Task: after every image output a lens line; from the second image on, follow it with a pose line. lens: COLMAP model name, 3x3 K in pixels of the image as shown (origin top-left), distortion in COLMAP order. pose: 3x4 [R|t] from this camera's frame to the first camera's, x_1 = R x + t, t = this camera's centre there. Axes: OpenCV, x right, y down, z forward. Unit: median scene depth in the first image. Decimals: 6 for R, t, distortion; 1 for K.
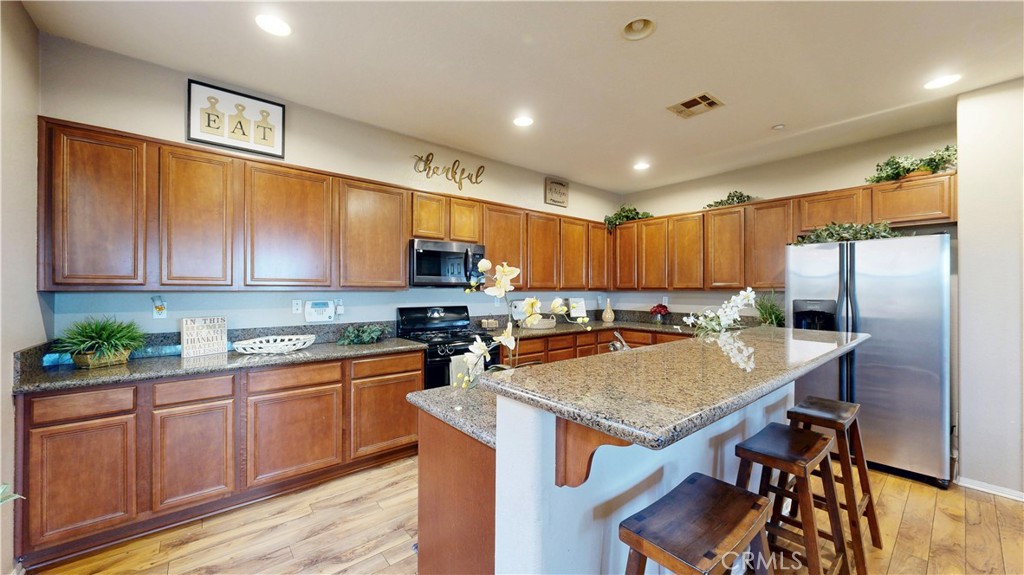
lens RADIAL K [[377.5, 0, 512.8], [0, 377.5, 289.0], [0, 0, 1]] dist [0.001839, -0.000043]
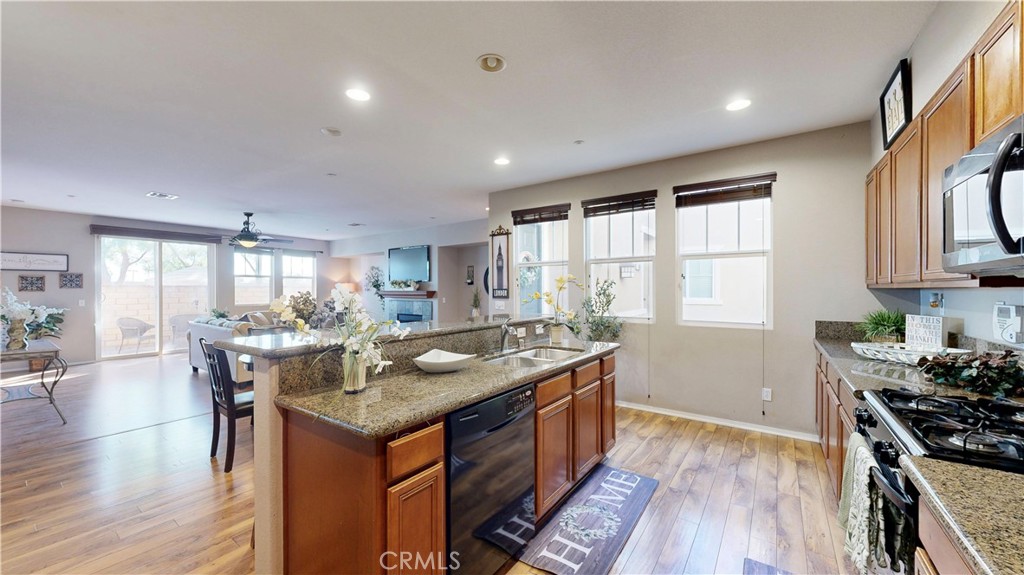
lens RADIAL K [[375.1, 0, 512.5], [0, 375.1, 289.9], [0, 0, 1]] dist [-0.000688, -0.000043]
pose [[-0.965928, 0.001185, -0.258810, 0.442755], [0.001331, 0.999999, -0.000393, 0.007898], [0.258809, -0.000724, -0.965928, 1.660108]]
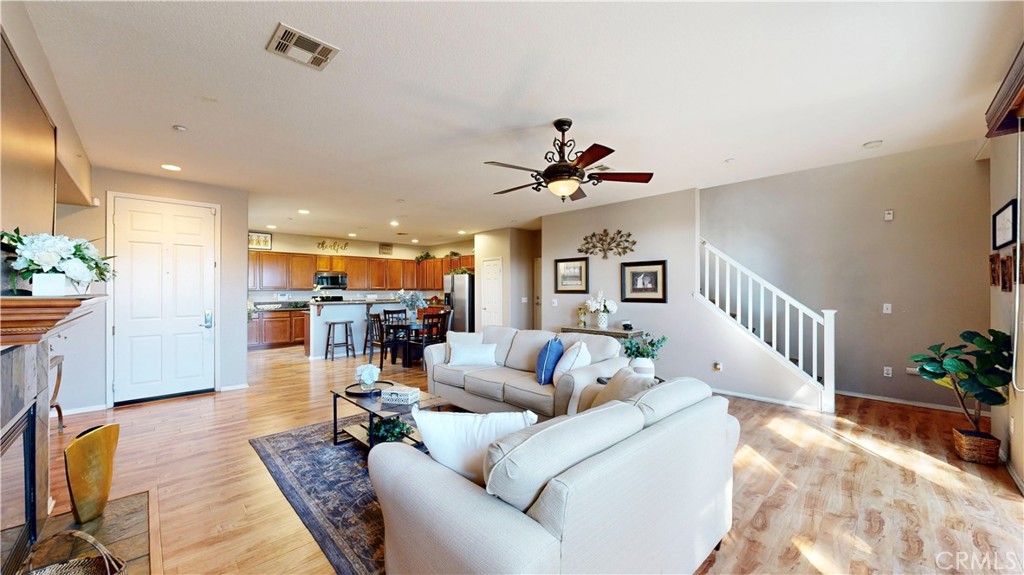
lens RADIAL K [[375.1, 0, 512.5], [0, 375.1, 289.9], [0, 0, 1]] dist [-0.000688, -0.000043]
pose [[0.996826, -0.002925, 0.079563, 1.301148], [0.002818, 0.999995, 0.001449, 0.001584], [-0.079566, -0.001220, 0.996829, -2.570447]]
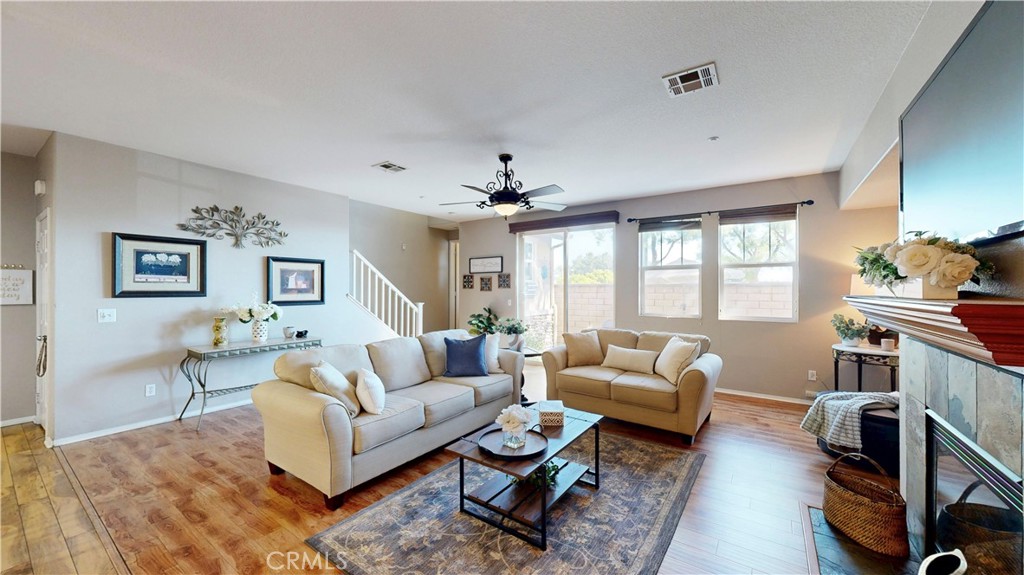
lens RADIAL K [[375.1, 0, 512.5], [0, 375.1, 289.9], [0, 0, 1]] dist [-0.000688, -0.000043]
pose [[-0.268279, -0.002354, 0.963338, 0.092896], [-0.001131, 0.999997, 0.002129, -0.002232], [-0.963341, -0.000518, -0.268281, -0.996316]]
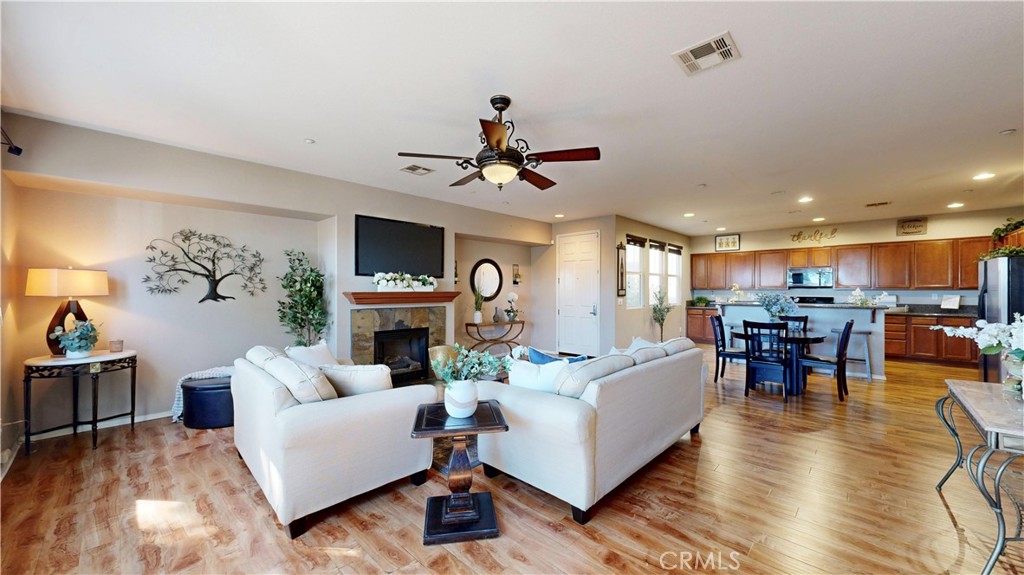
lens RADIAL K [[375.1, 0, 512.5], [0, 375.1, 289.9], [0, 0, 1]] dist [-0.000688, -0.000043]
pose [[0.113562, -0.000418, -0.993531, 2.627838], [0.001447, 0.999999, -0.000255, 0.005856], [0.993530, -0.001409, 0.113562, -1.463359]]
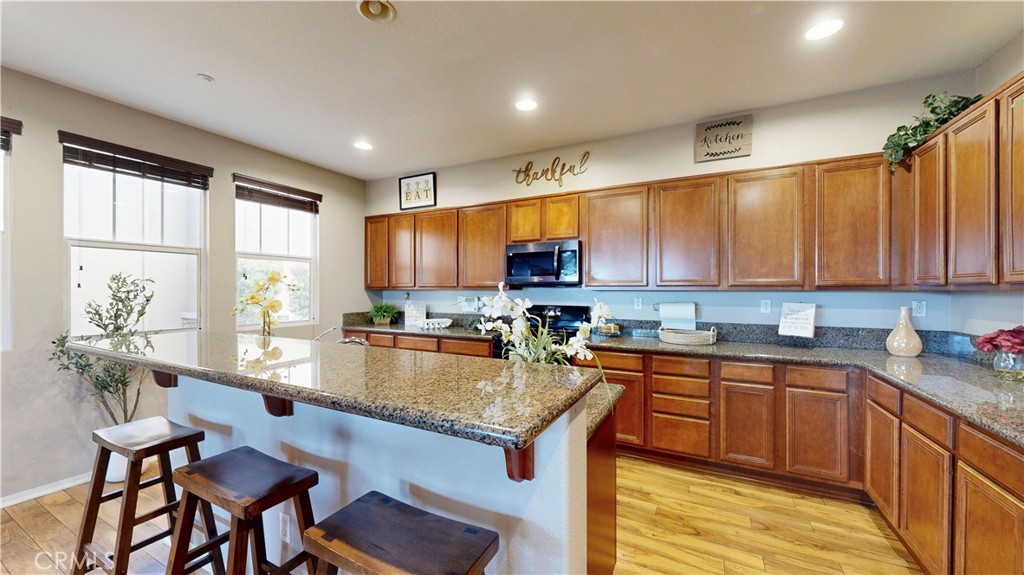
lens RADIAL K [[375.1, 0, 512.5], [0, 375.1, 289.9], [0, 0, 1]] dist [-0.000688, -0.000043]
pose [[0.383106, 0.000009, -0.923705, 1.027981], [0.001919, 0.999998, 0.000806, 0.004991], [0.923703, -0.002081, 0.383105, 0.745581]]
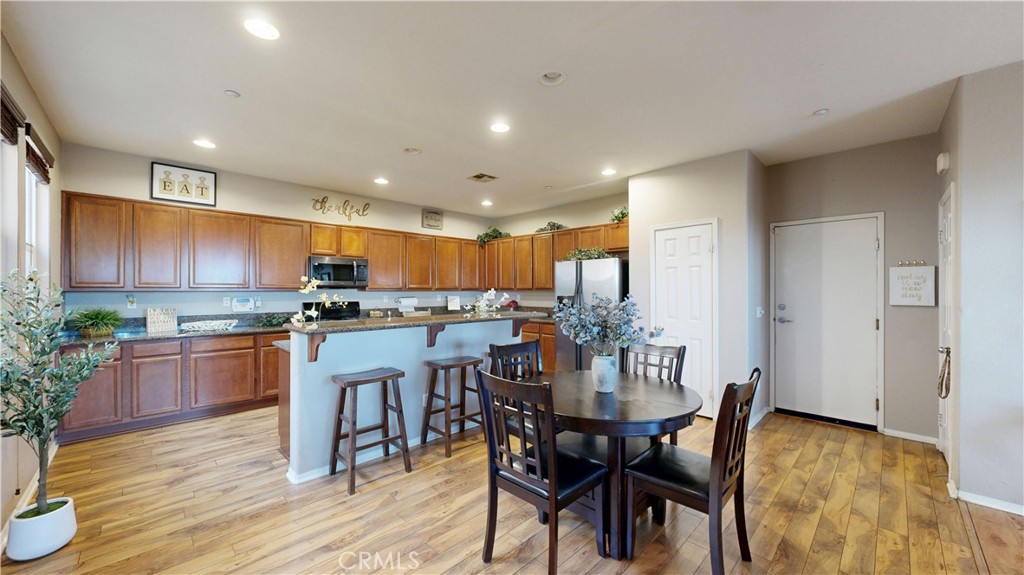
lens RADIAL K [[375.1, 0, 512.5], [0, 375.1, 289.9], [0, 0, 1]] dist [-0.000688, -0.000043]
pose [[0.996629, -0.002220, 0.082016, 0.525802], [0.002131, 0.999997, 0.001172, 0.001107], [-0.082018, -0.000994, 0.996630, -0.693729]]
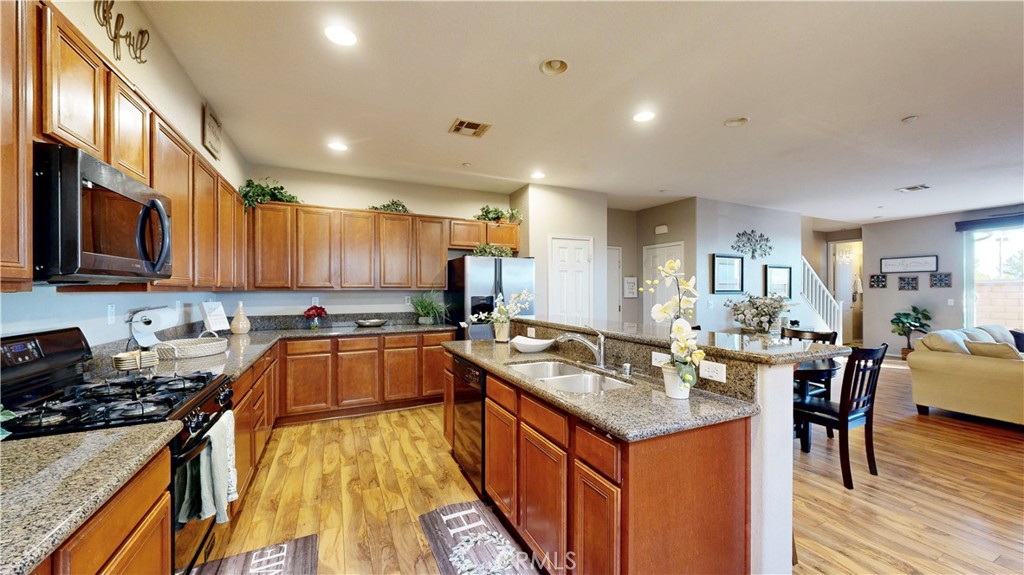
lens RADIAL K [[375.1, 0, 512.5], [0, 375.1, 289.9], [0, 0, 1]] dist [-0.000688, -0.000043]
pose [[0.248094, -0.001928, 0.968734, -0.642771], [0.000001, 0.999998, 0.001990, 0.003161], [-0.968736, -0.000493, 0.248094, 0.652827]]
